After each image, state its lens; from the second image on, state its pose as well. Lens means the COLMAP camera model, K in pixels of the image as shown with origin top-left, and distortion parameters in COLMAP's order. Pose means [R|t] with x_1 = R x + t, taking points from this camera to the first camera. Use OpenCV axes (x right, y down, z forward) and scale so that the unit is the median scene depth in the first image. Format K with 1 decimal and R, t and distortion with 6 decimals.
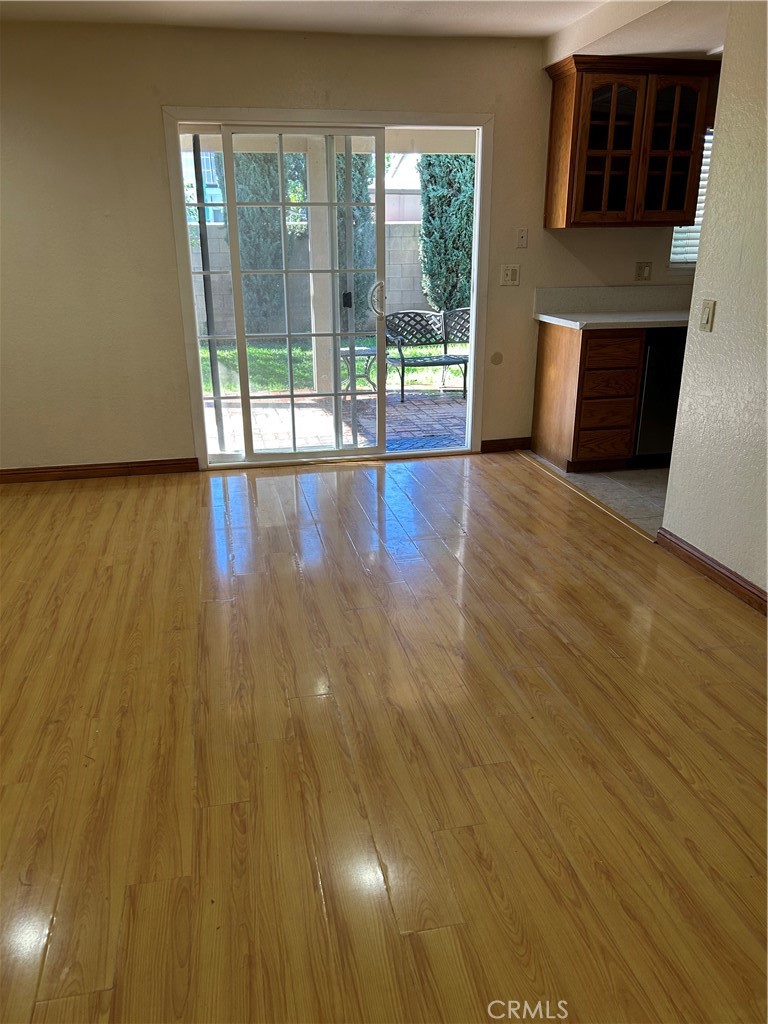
lens RADIAL K [[776.0, 0, 382.9], [0, 776.0, 508.0], [0, 0, 1]] dist [0.027044, -0.000472]
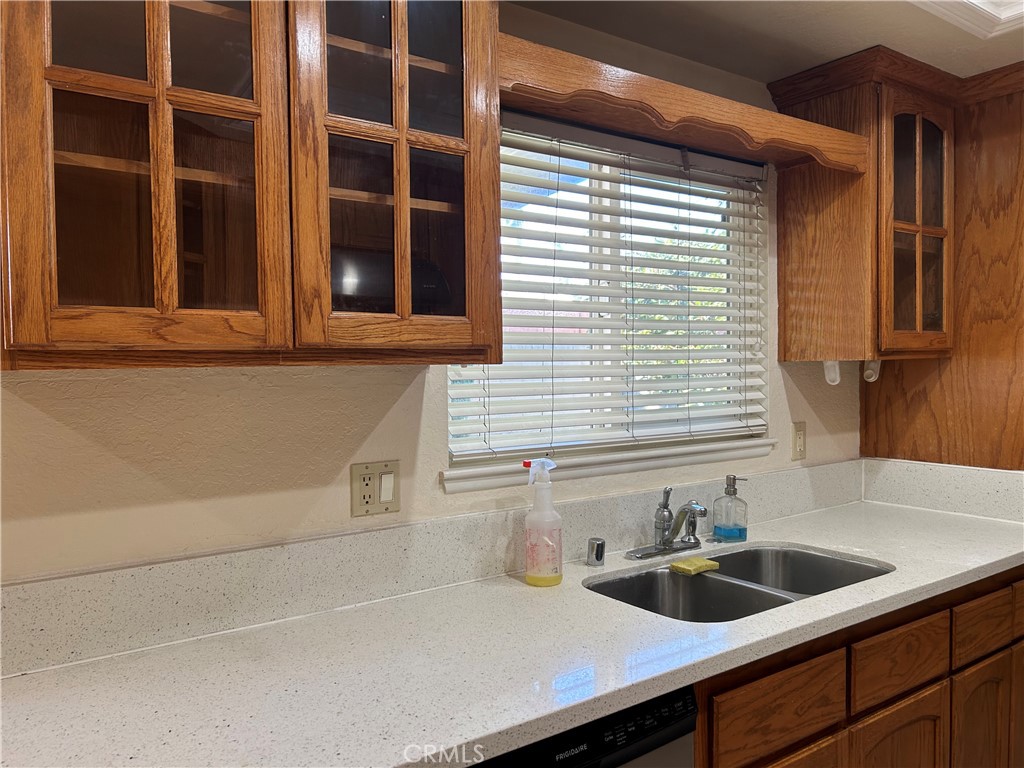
lens RADIAL K [[776.0, 0, 514.1], [0, 776.0, 384.7], [0, 0, 1]] dist [0.027044, -0.000472]
pose [[0.929994, -0.005007, 0.367540, 0.294197], [0.117842, 0.951190, -0.285221, -0.269116], [-0.348172, 0.308566, 0.885191, 0.741404]]
